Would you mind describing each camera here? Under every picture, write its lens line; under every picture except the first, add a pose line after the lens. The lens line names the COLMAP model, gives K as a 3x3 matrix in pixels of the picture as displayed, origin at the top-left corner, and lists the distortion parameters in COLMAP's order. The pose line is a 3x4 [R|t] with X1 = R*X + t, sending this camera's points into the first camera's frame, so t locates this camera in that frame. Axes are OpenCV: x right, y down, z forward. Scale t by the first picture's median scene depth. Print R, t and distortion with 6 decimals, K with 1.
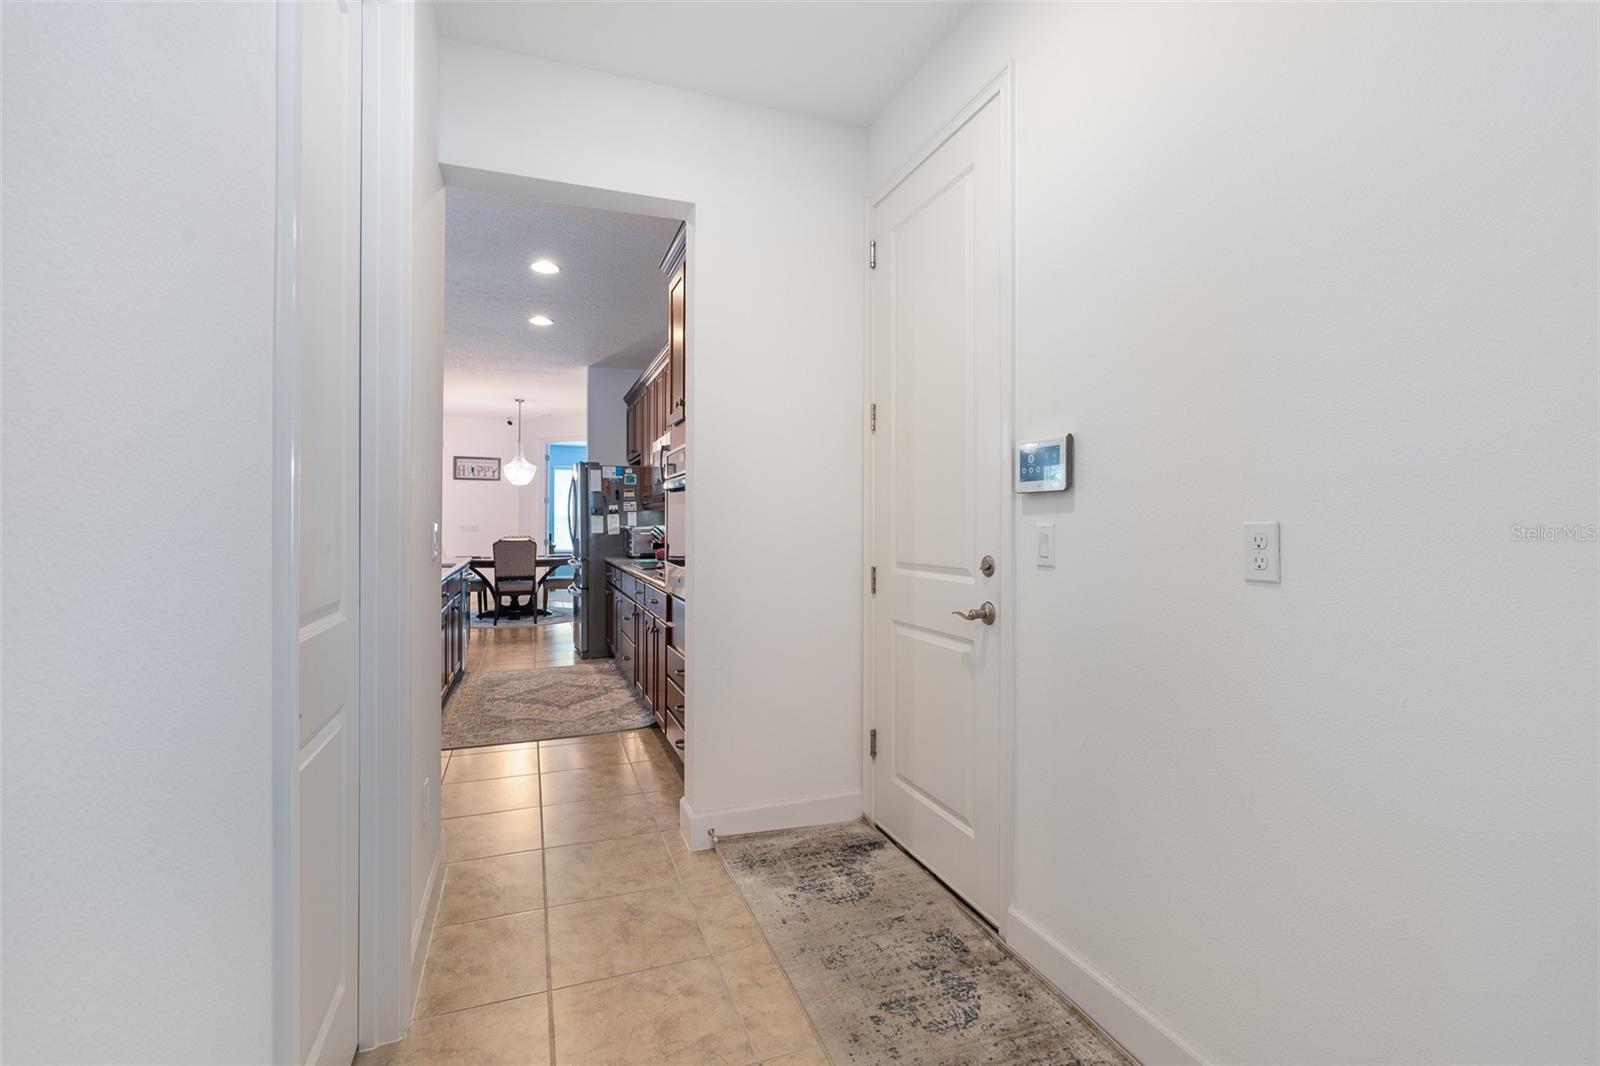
lens RADIAL K [[719.7, 0, 803.1], [0, 719.7, 531.3], [0, 0, 1]] dist [-0.004767, 0.001987]
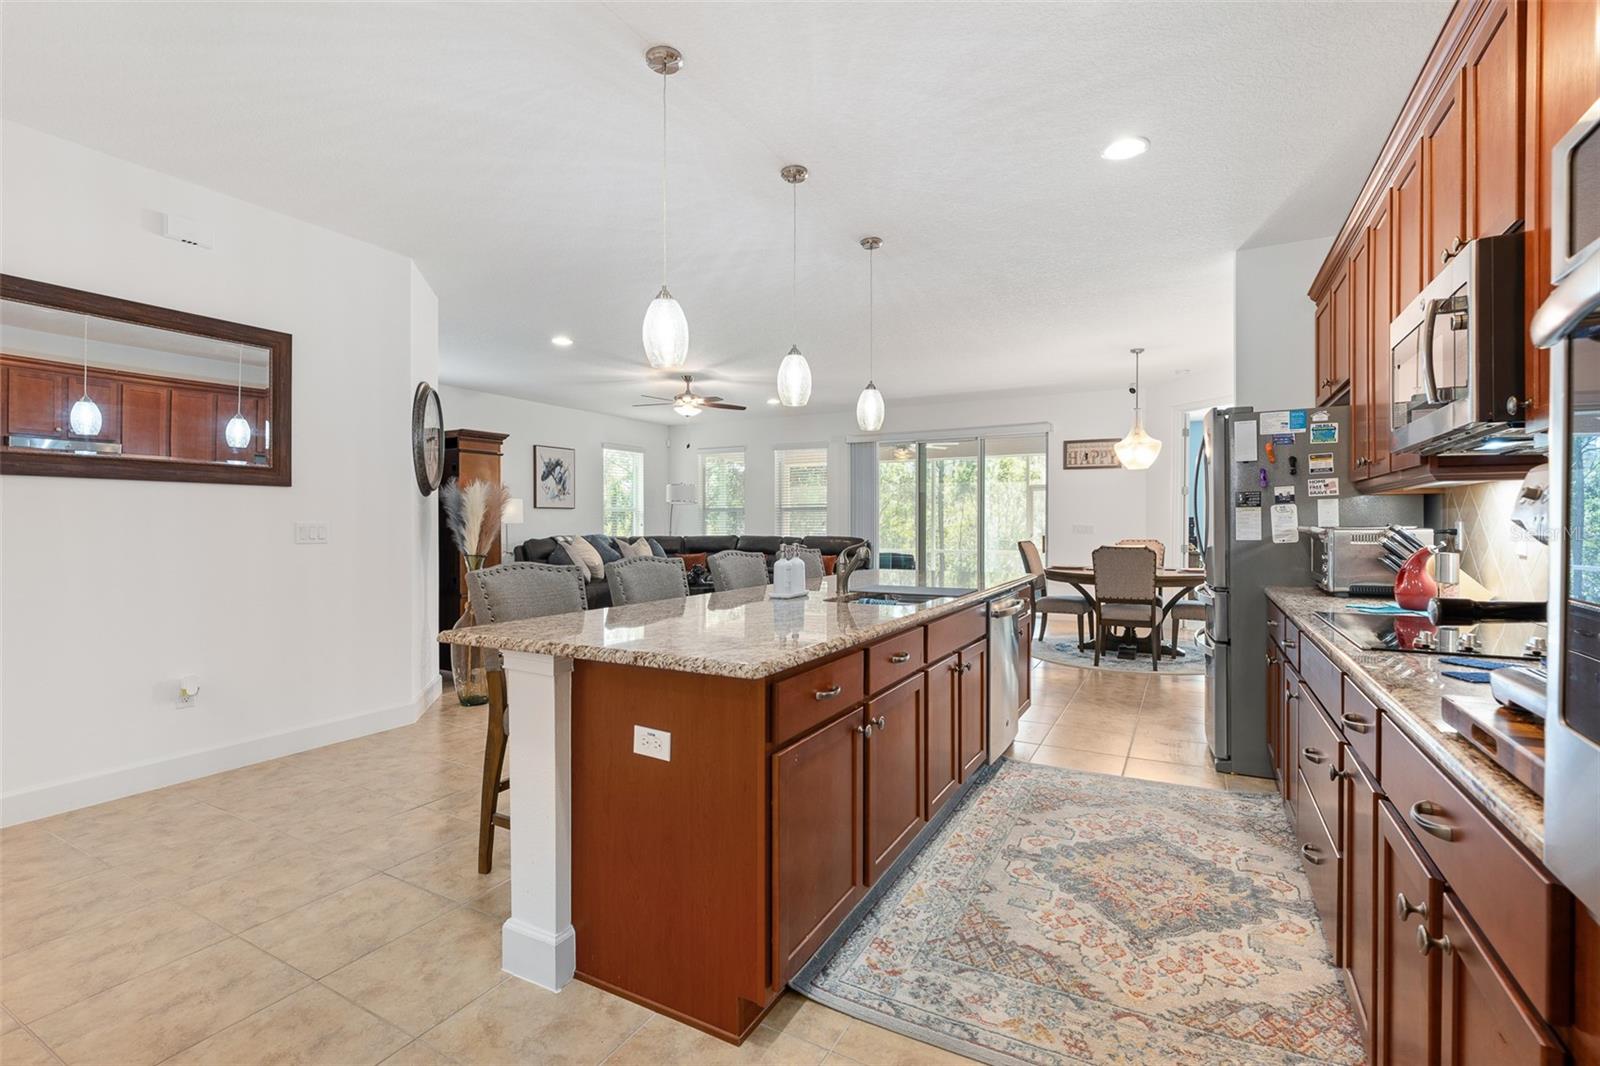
lens RADIAL K [[719.7, 0, 802.3], [0, 719.7, 521.1], [0, 0, 1]] dist [-0.004767, 0.001987]
pose [[0.651088, -0.002209, -0.758999, -0.098460], [-0.009758, 0.999889, -0.011280, -0.002489], [0.758940, 0.014751, 0.650994, 0.404545]]
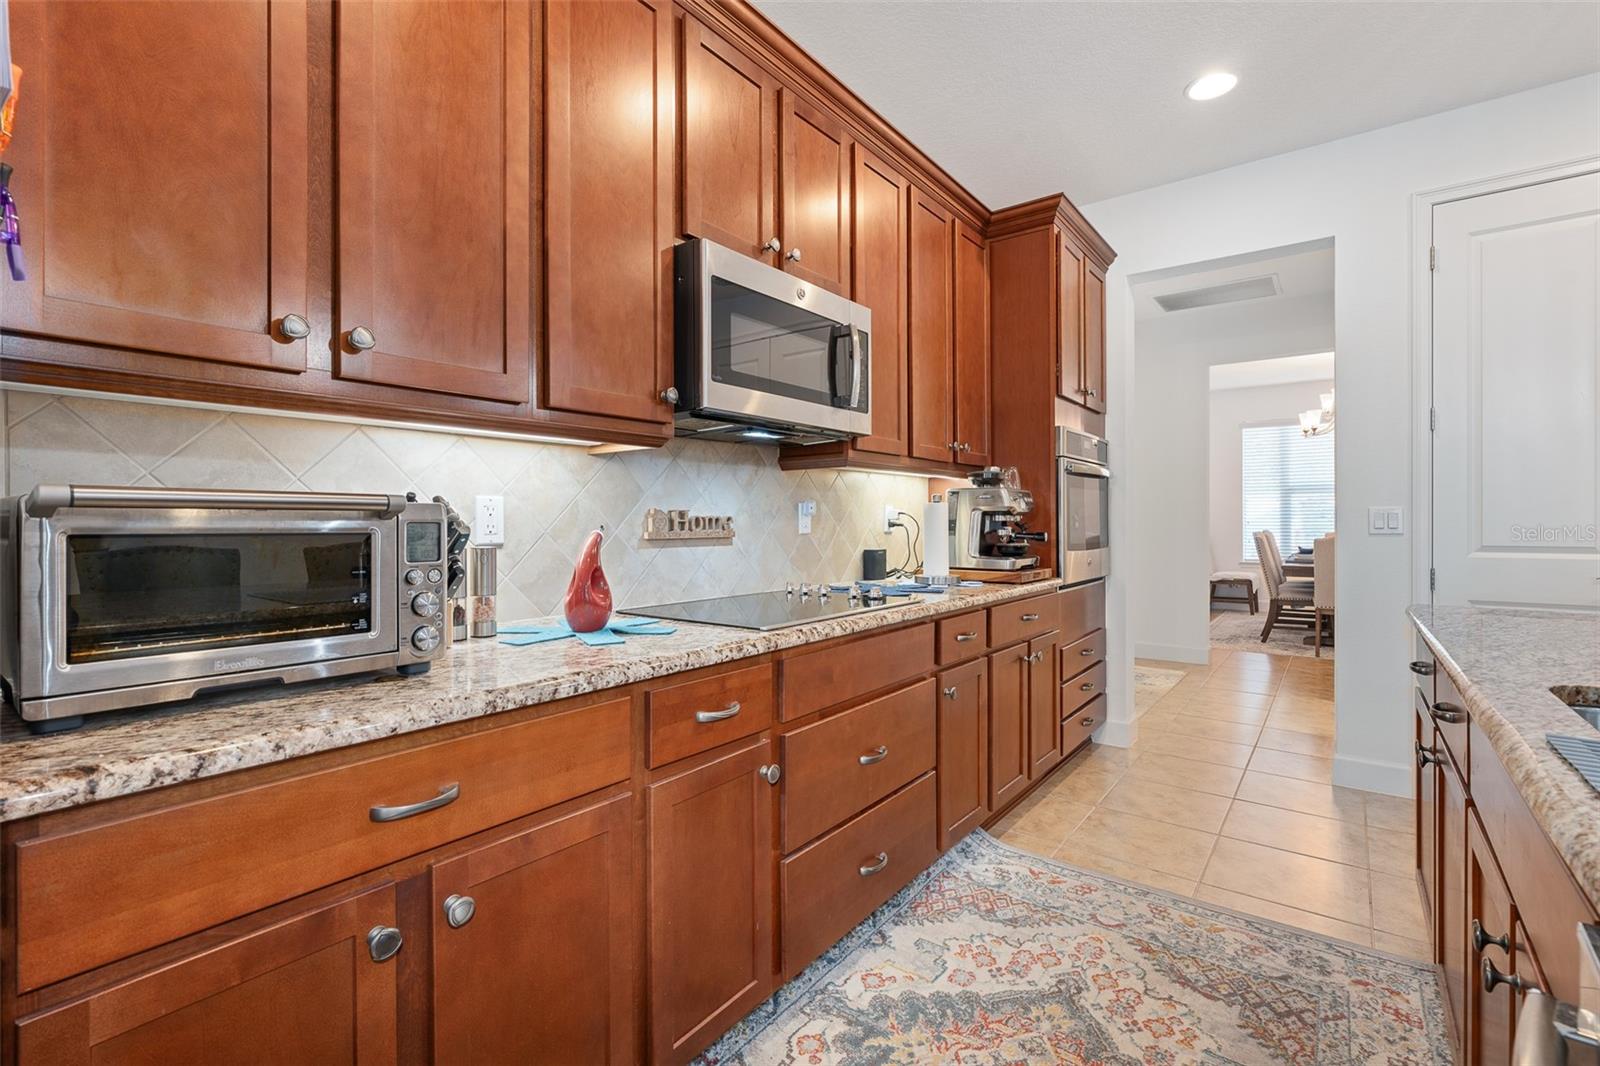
lens RADIAL K [[719.7, 0, 795.6], [0, 719.7, 525.7], [0, 0, 1]] dist [-0.004767, 0.001987]
pose [[-0.521461, -0.001387, 0.853274, -0.420809], [0.014936, 0.999831, 0.010753, -0.001536], [-0.853144, 0.018351, -0.521352, 0.955066]]
